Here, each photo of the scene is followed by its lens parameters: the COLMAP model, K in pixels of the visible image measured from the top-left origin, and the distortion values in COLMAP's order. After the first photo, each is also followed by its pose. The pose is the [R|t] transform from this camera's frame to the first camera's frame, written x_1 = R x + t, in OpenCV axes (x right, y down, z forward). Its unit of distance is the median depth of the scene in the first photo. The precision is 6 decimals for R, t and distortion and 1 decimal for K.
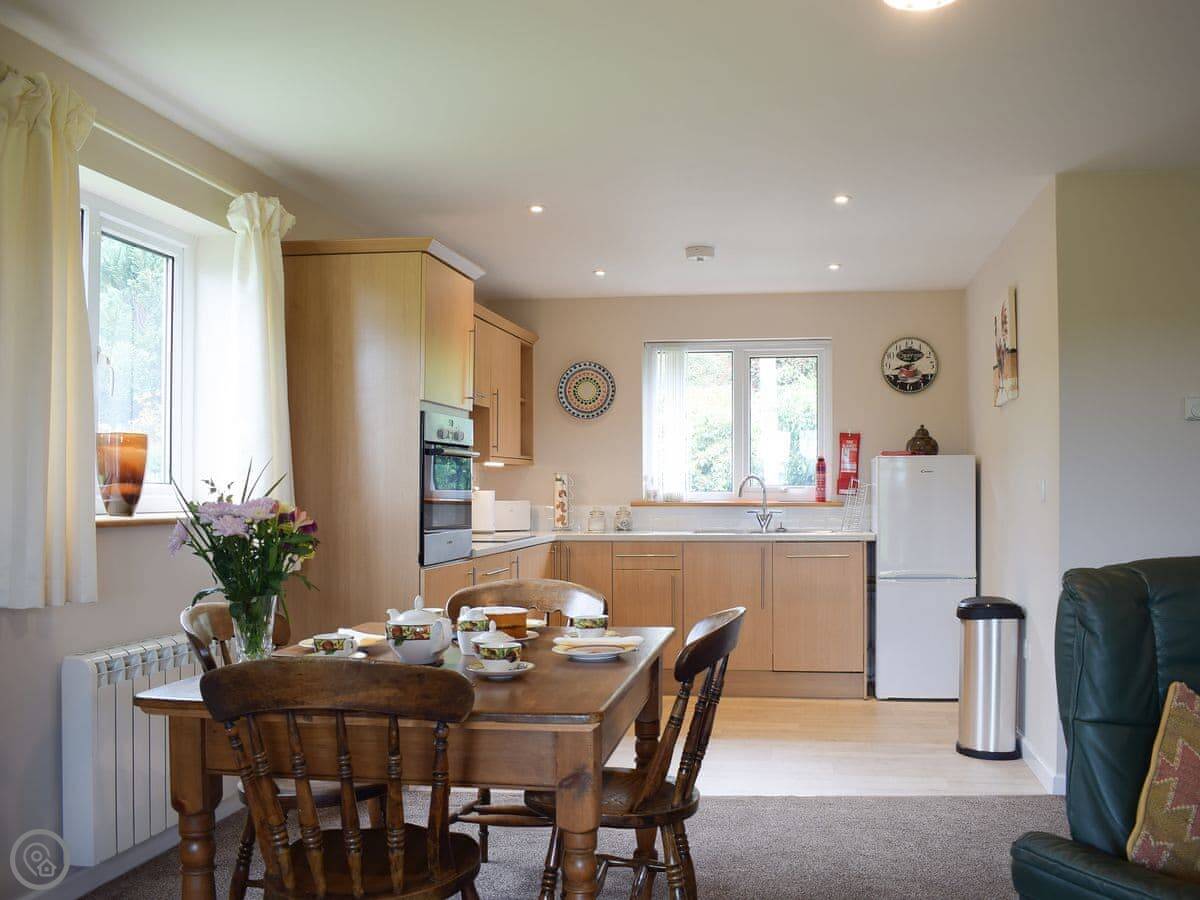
lens RADIAL K [[1119.4, 0, 720.9], [0, 1119.4, 452.9], [0, 0, 1]] dist [-0.080491, 0.002655]
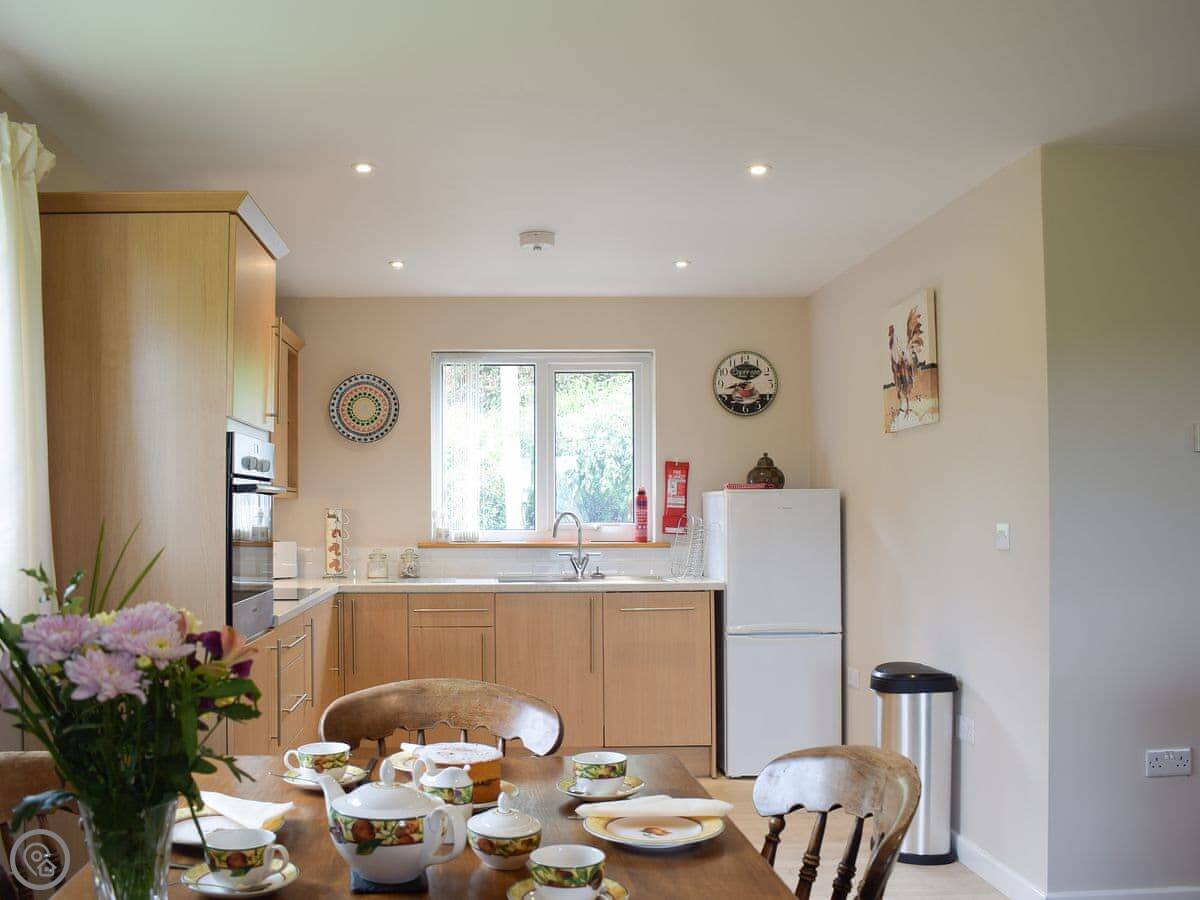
lens RADIAL K [[1137.3, 0, 534.1], [0, 1137.3, 475.8], [0, 0, 1]] dist [-0.096206, 0.013054]
pose [[0.992903, 0.004297, 0.118851, -0.099741], [-0.004232, 0.999991, -0.000804, -0.006051], [-0.118853, 0.000295, 0.992912, 0.156276]]
